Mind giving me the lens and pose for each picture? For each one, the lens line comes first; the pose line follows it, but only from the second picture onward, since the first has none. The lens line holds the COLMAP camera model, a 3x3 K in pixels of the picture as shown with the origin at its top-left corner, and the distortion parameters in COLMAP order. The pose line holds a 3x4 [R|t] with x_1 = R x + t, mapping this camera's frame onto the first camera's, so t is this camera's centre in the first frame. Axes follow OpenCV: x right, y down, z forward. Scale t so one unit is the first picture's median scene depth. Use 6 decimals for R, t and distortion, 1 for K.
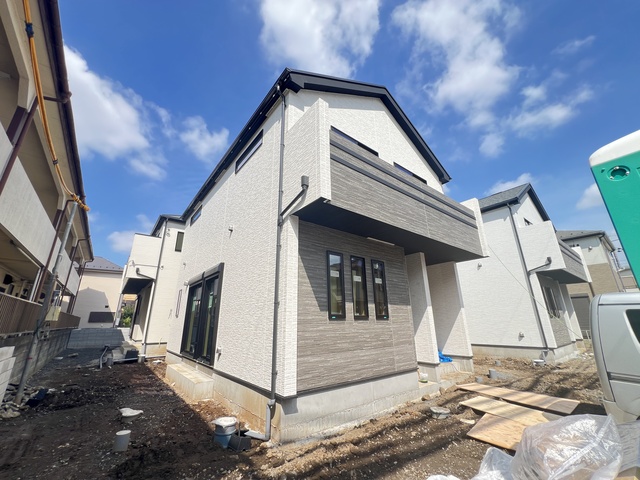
lens RADIAL K [[258.2, 0, 318.6], [0, 258.2, 237.7], [0, 0, 1]] dist [-0.003586, -0.000343]
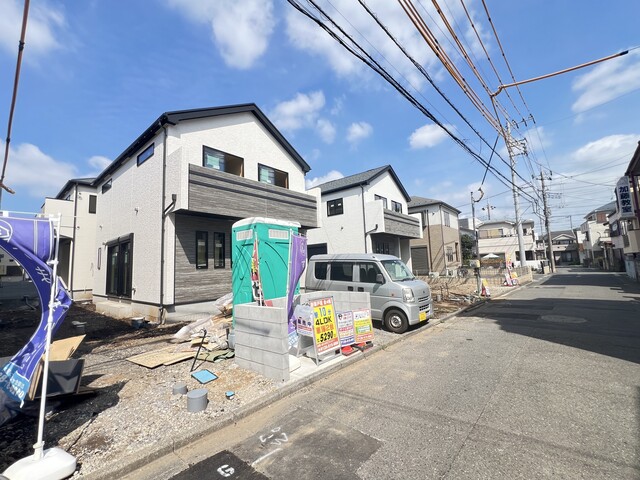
lens RADIAL K [[278.3, 0, 318.1], [0, 278.3, 237.2], [0, 0, 1]] dist [0.000332, 0.000342]
pose [[0.980780, -0.003991, 0.195076, 0.428493], [-0.035314, 0.979648, 0.197591, -0.277988], [-0.191894, -0.200682, 0.960679, -0.877411]]
